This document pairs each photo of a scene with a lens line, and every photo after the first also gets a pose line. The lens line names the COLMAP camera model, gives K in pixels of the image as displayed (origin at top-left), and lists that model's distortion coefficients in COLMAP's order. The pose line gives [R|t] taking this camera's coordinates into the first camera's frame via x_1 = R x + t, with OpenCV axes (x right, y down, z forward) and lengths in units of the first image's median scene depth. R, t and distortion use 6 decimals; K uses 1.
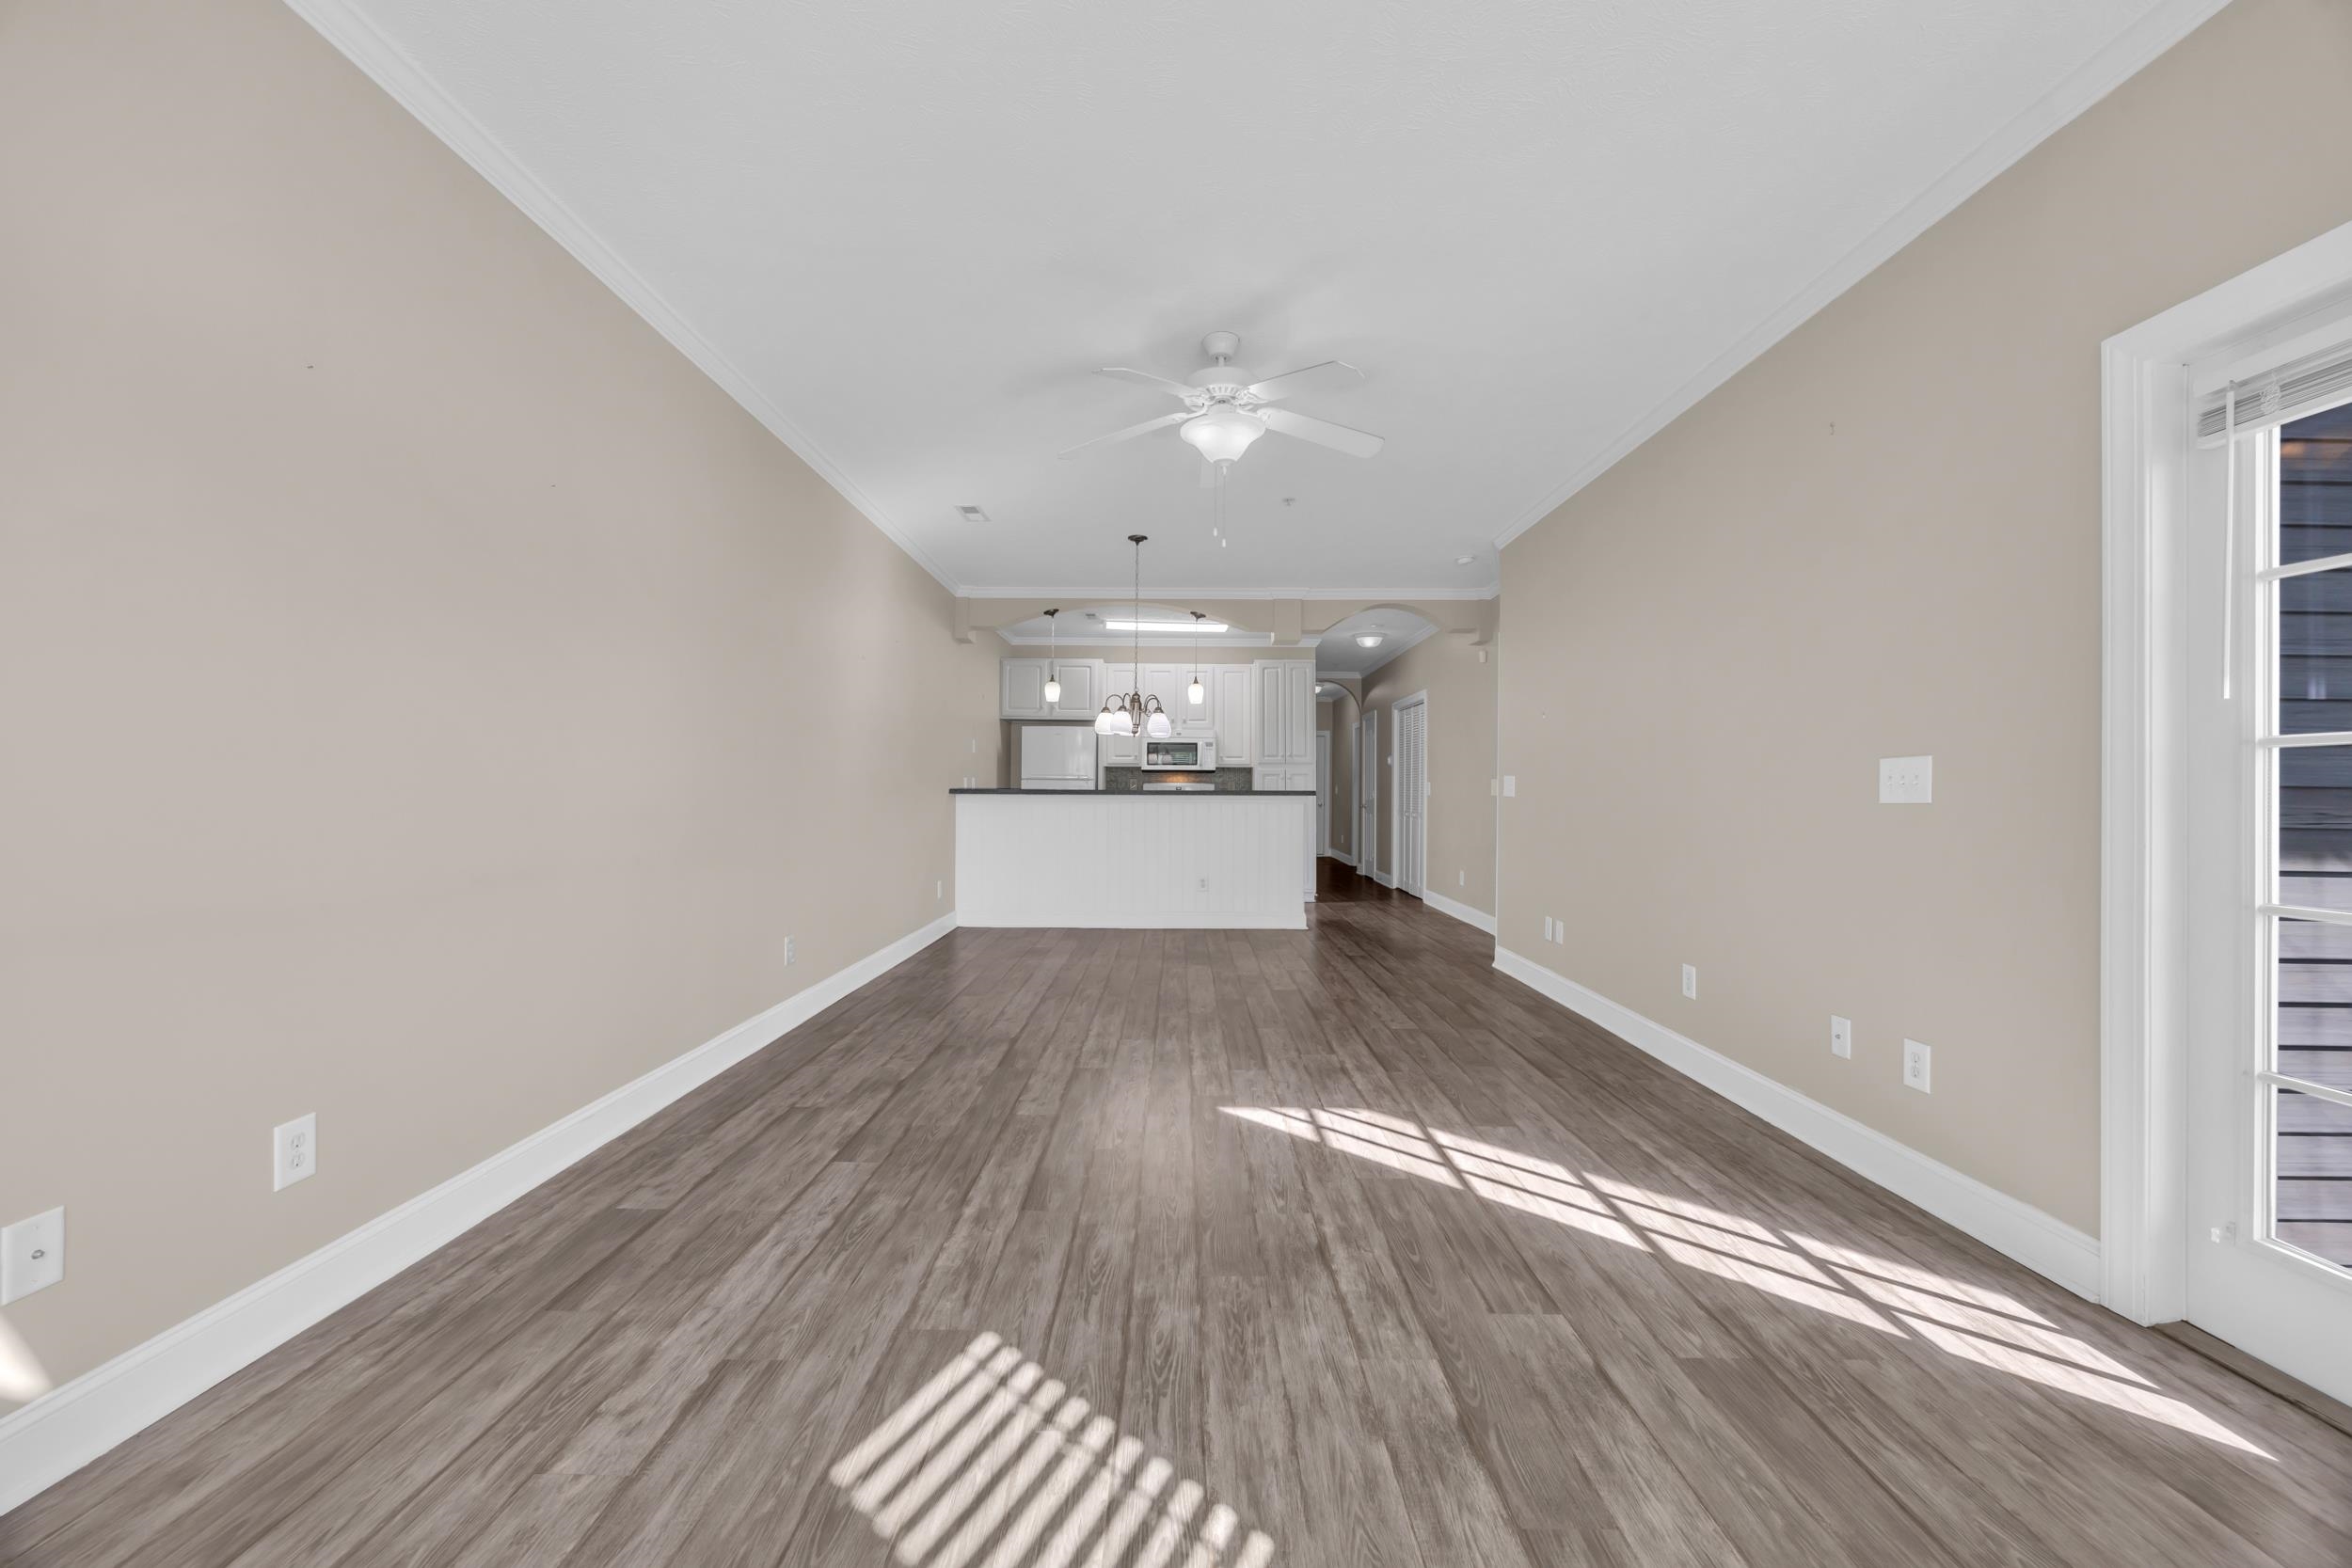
lens RADIAL K [[896.2, 0, 1176.0], [0, 896.2, 784.0], [0, 0, 1]] dist [-0.000223, -0.003436]
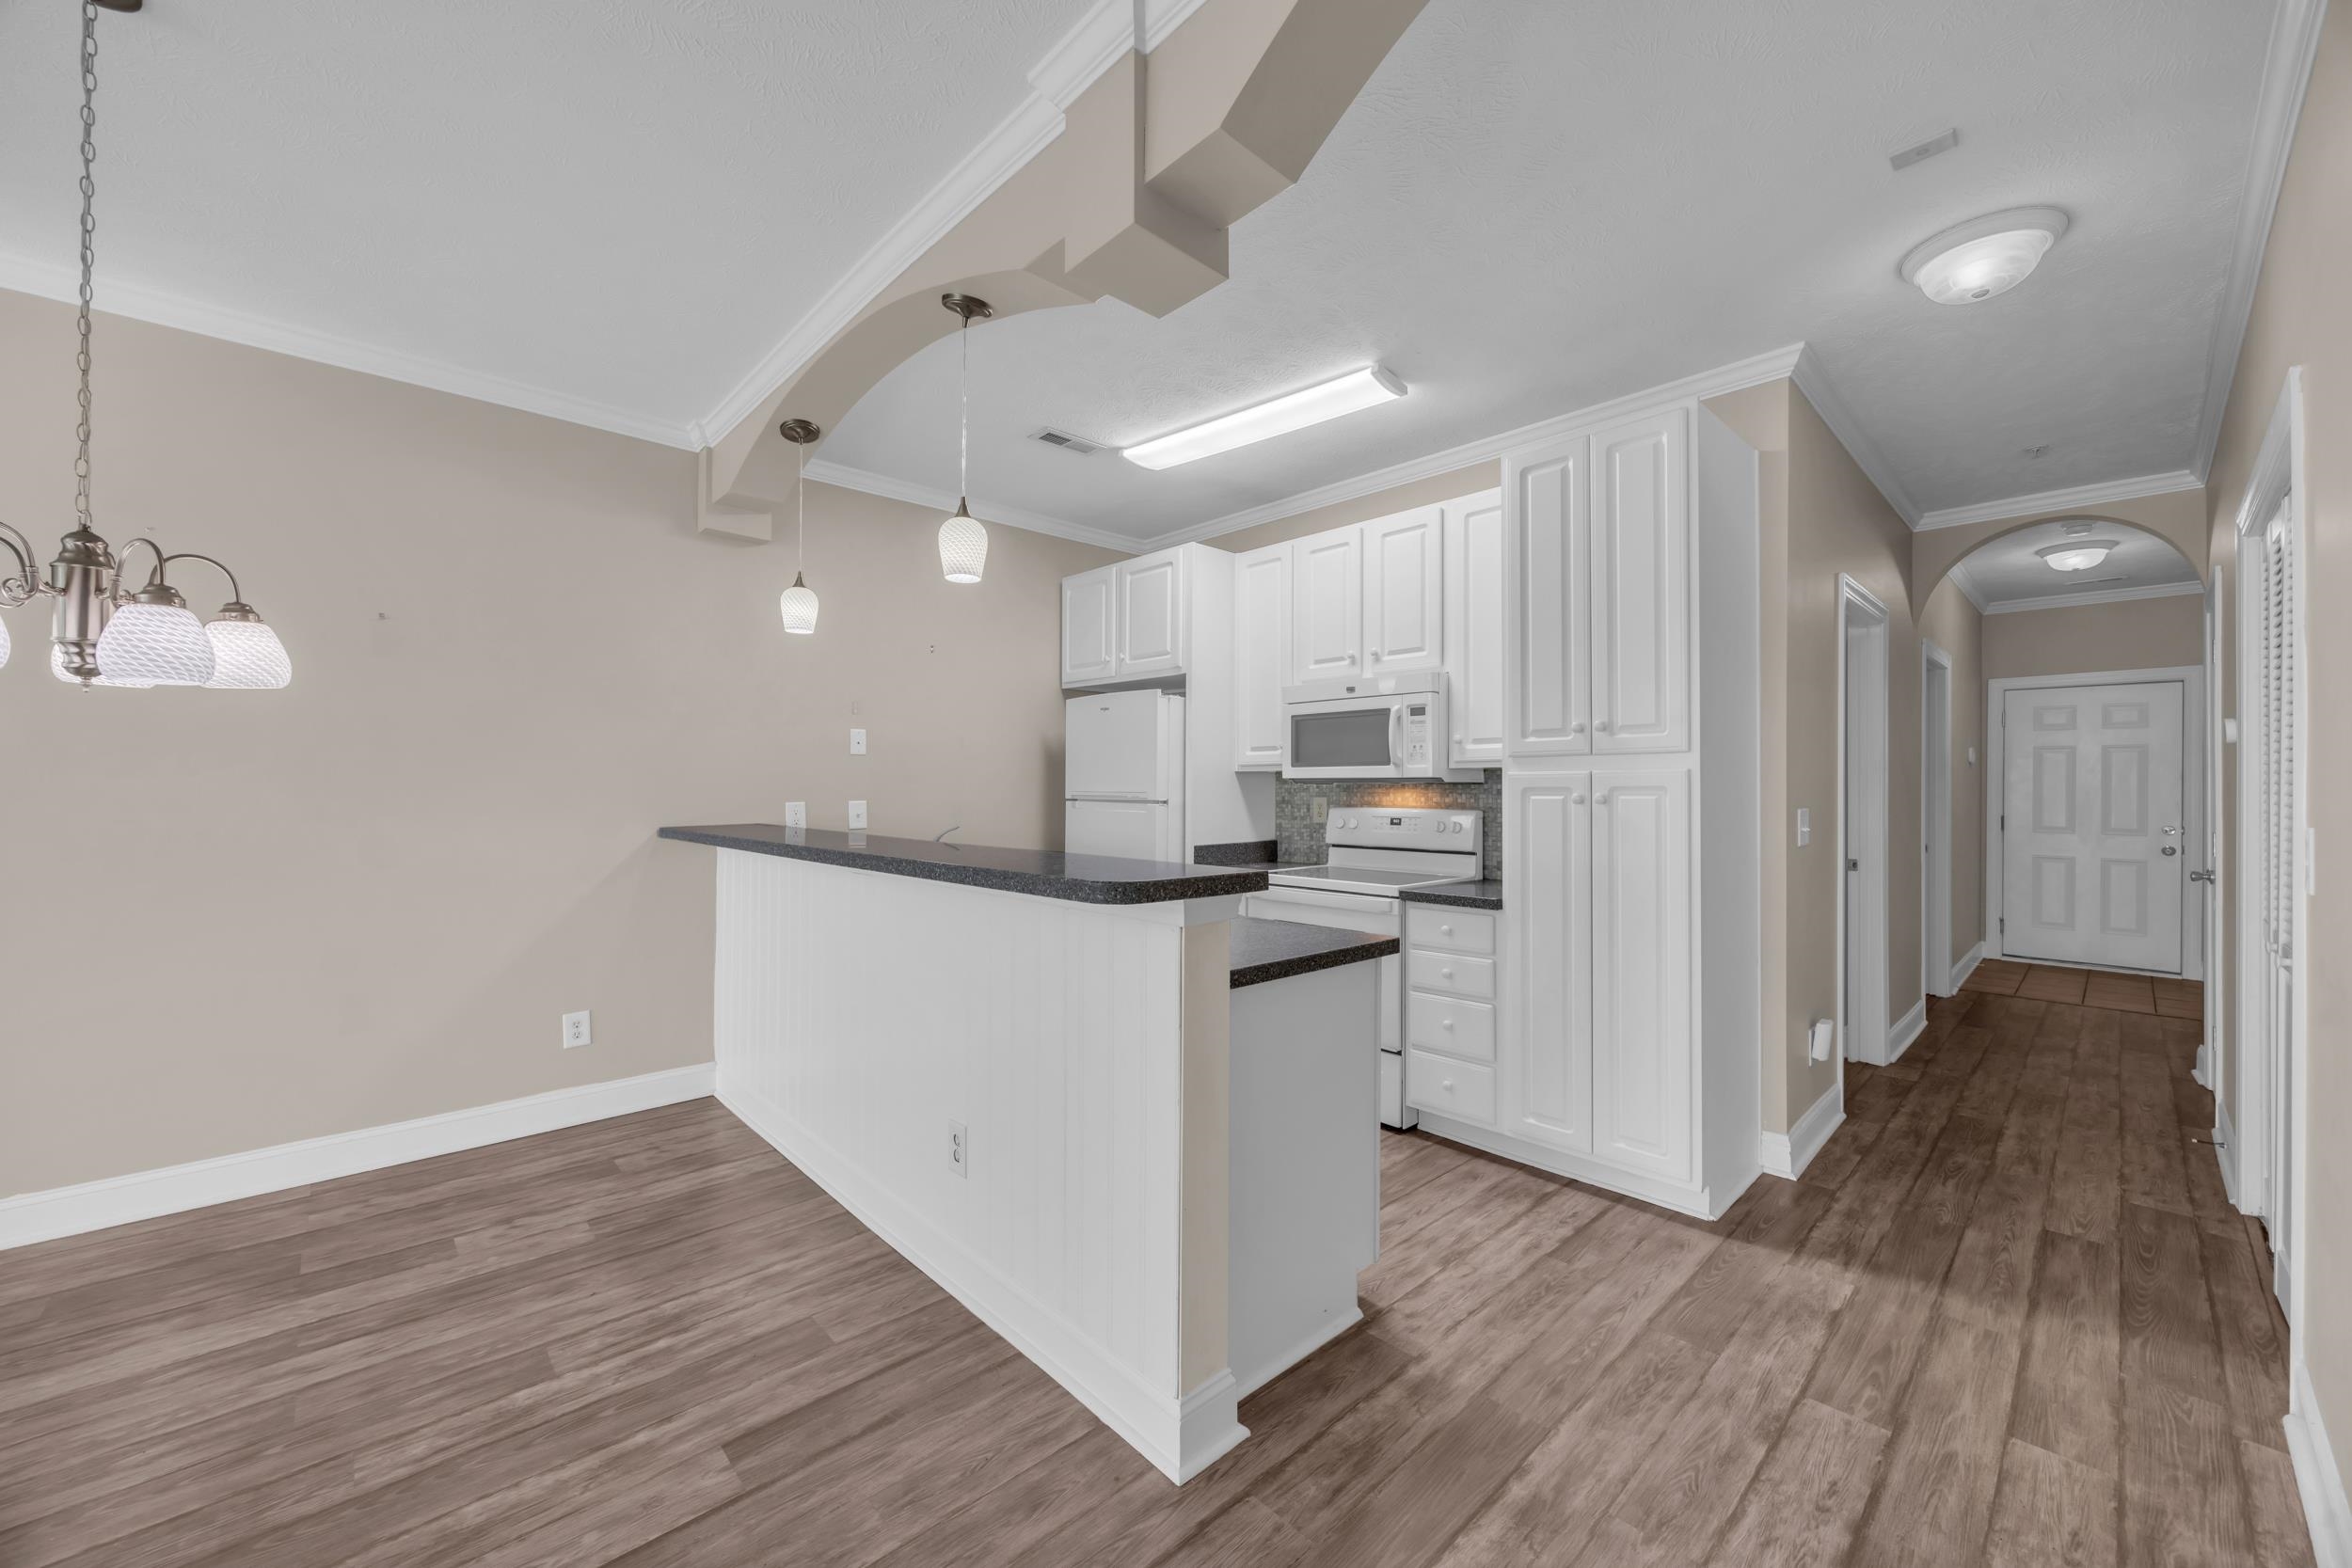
lens RADIAL K [[896.8, 0, 1176.0], [0, 896.8, 784.0], [0, 0, 1]] dist [0.004685, -0.001872]
pose [[0.683913, -0.004872, -0.729548, 0.847552], [0.004662, 0.999986, -0.002308, -0.045632], [0.729549, -0.001823, 0.683926, 2.267572]]
